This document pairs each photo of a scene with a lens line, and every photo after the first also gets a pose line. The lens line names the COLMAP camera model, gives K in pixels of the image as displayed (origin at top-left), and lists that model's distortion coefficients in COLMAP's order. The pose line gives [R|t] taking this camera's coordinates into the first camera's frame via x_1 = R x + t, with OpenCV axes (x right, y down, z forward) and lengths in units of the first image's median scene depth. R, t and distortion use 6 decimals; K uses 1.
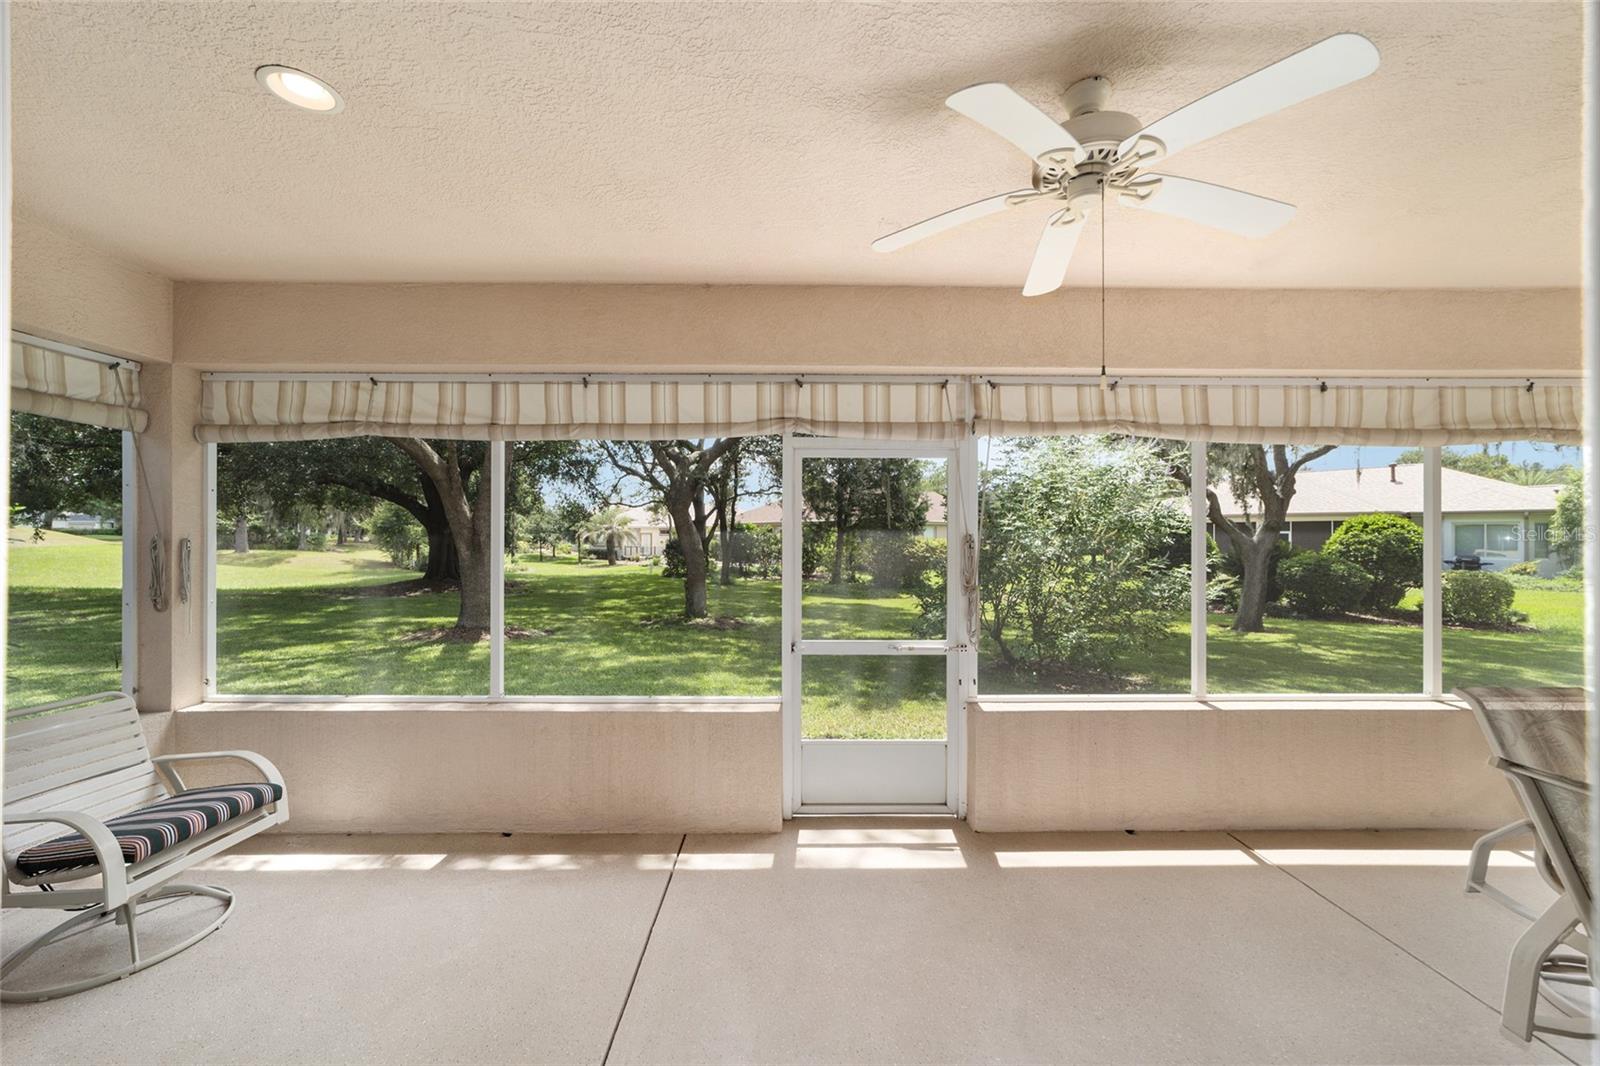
lens RADIAL K [[614.6, 0, 800.4], [0, 614.6, 537.8], [0, 0, 1]] dist [-0.007926, 0.005760]
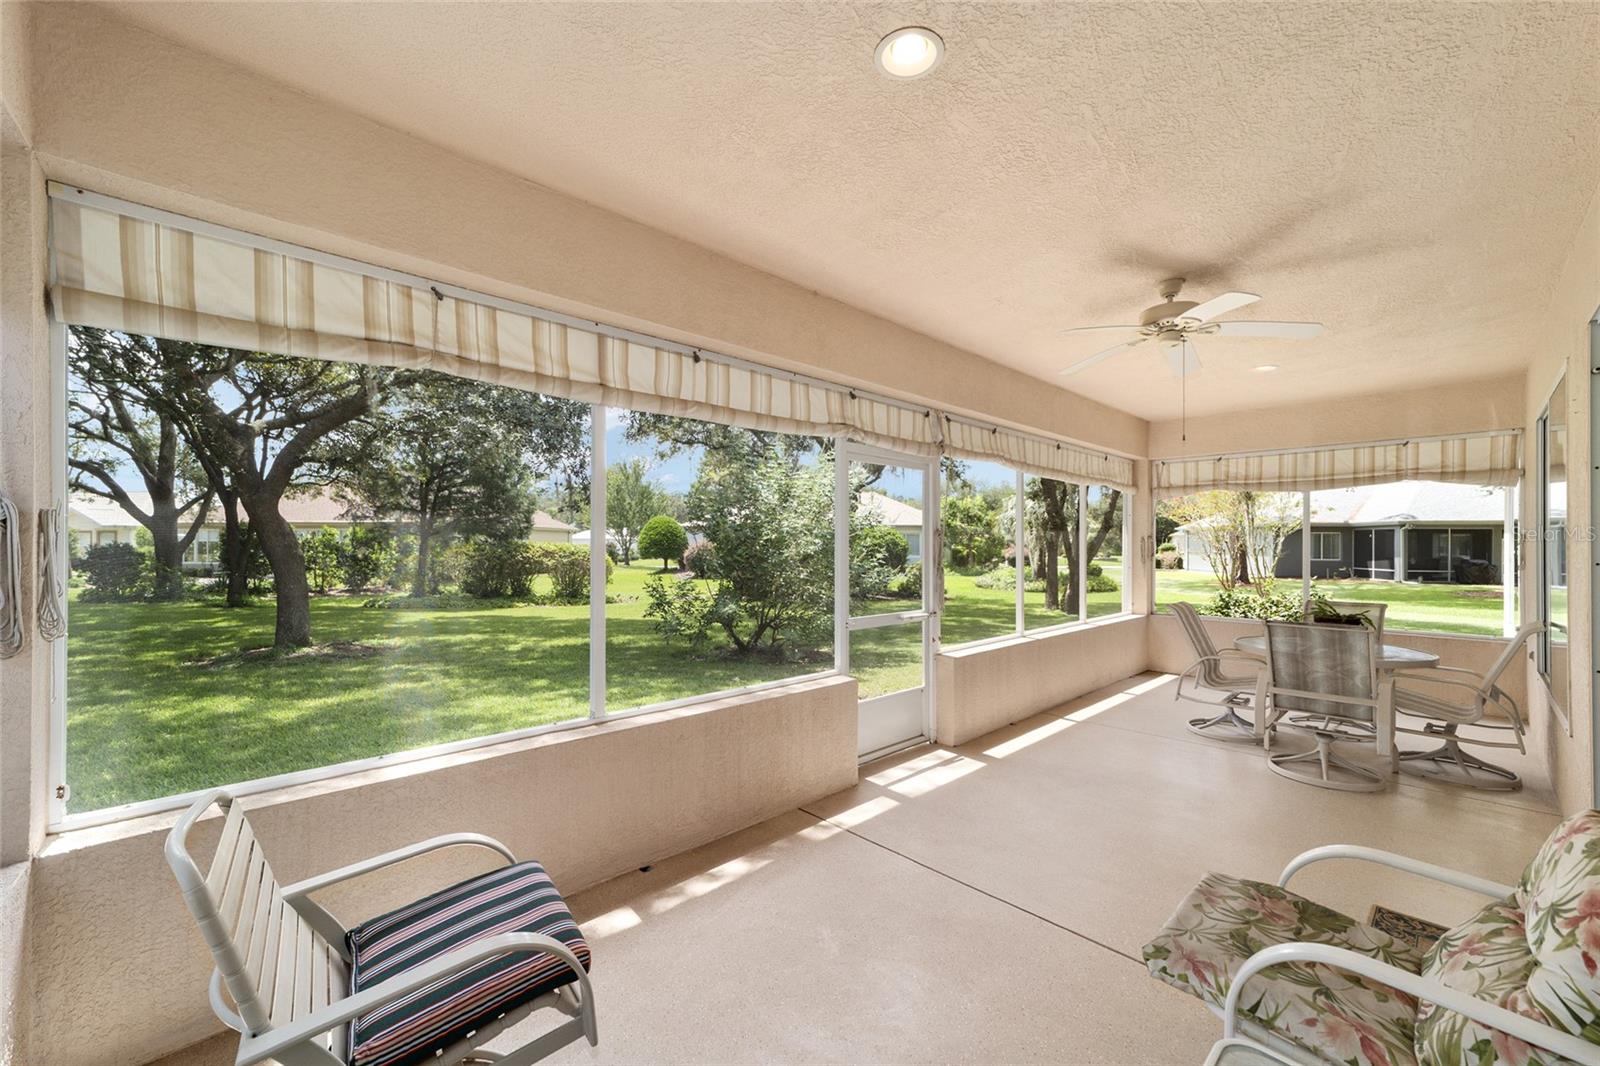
lens RADIAL K [[614.6, 0, 800.5], [0, 614.6, 542.3], [0, 0, 1]] dist [-0.007926, 0.005760]
pose [[0.740903, 0.002452, 0.671608, -0.867859], [0.000361, 0.999992, -0.004049, 0.030084], [-0.671612, 0.003242, 0.740896, 0.212405]]
